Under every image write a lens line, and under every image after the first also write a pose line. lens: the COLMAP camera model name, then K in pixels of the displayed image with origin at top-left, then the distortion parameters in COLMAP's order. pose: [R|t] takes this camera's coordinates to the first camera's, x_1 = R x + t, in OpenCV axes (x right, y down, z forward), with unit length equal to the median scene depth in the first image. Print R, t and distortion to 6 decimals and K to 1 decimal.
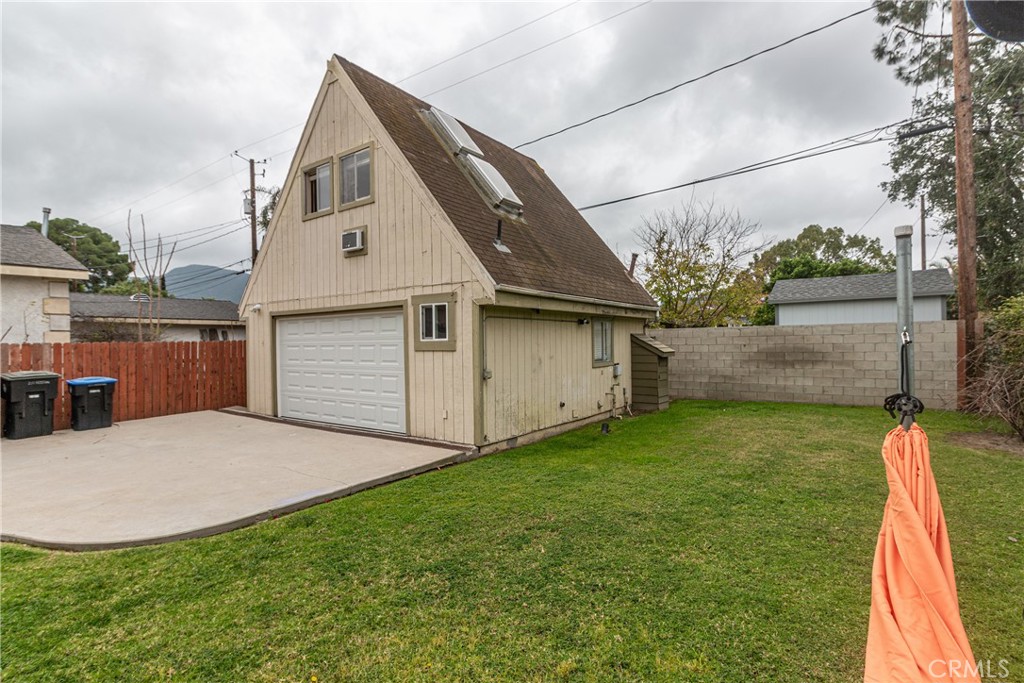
lens RADIAL K [[514.5, 0, 499.7], [0, 514.5, 339.9], [0, 0, 1]] dist [-0.003621, -0.000596]
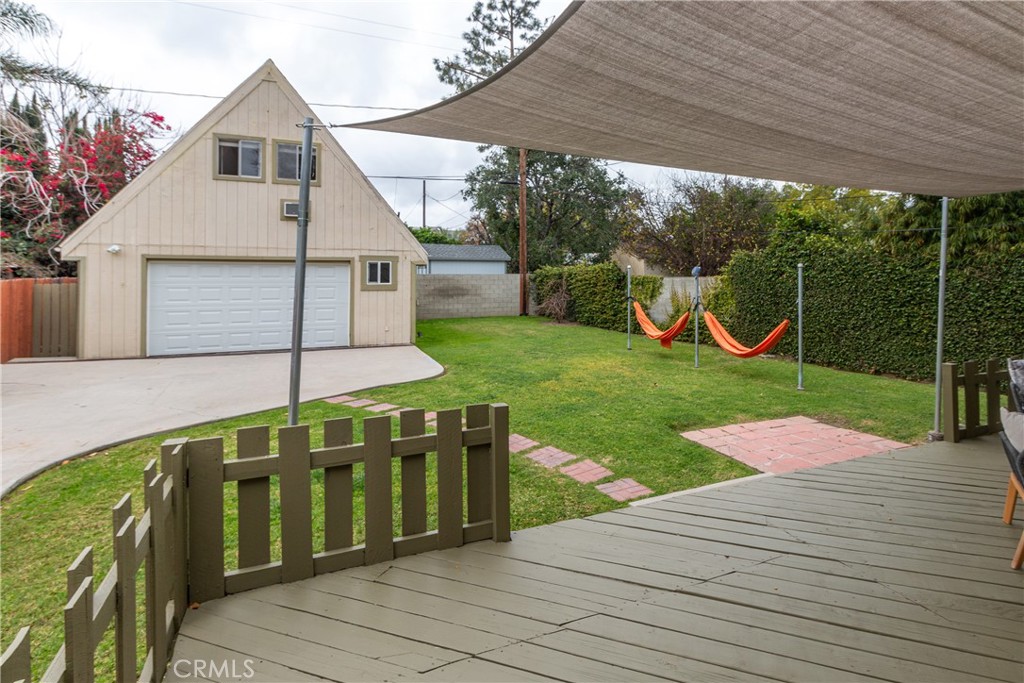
lens RADIAL K [[534.8, 0, 558.0], [0, 534.8, 272.6], [0, 0, 1]] dist [-0.000395, -0.000471]
pose [[0.489321, 0.019662, 0.871882, -1.043453], [-0.013711, 0.999796, -0.014852, -0.013741], [-0.871996, -0.004687, 0.489491, -0.257063]]
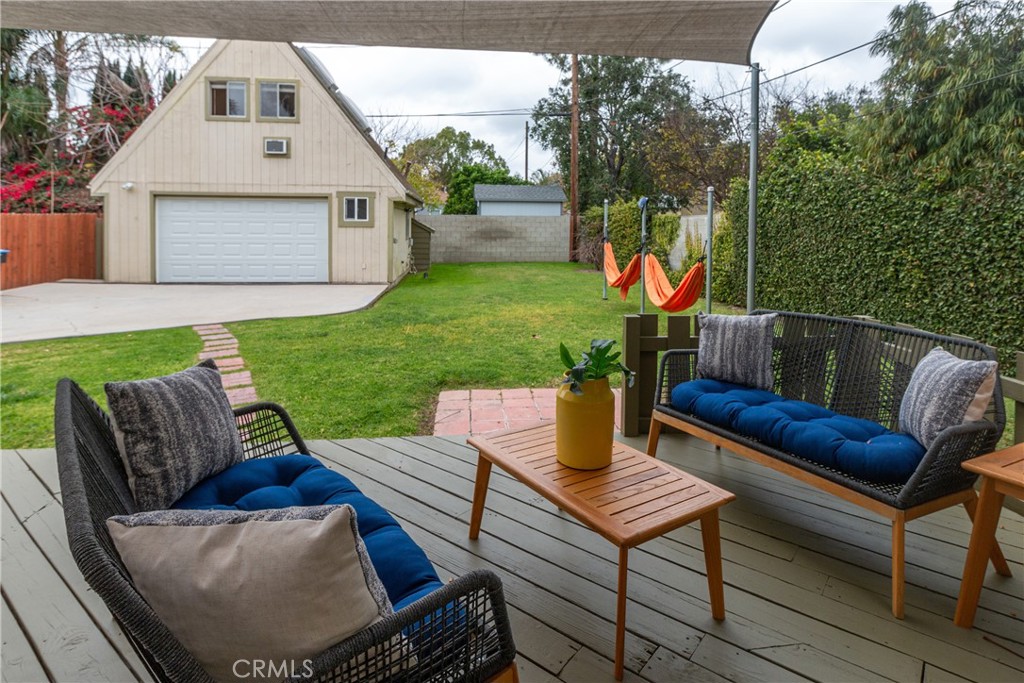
lens RADIAL K [[572.5, 0, 521.5], [0, 572.5, 239.4], [0, 0, 1]] dist [-0.000225, -0.000191]
pose [[0.747059, 0.002501, 0.664753, -0.727842], [-0.023789, 0.999453, 0.022974, 0.005364], [-0.664332, -0.032977, 0.746710, -0.531594]]
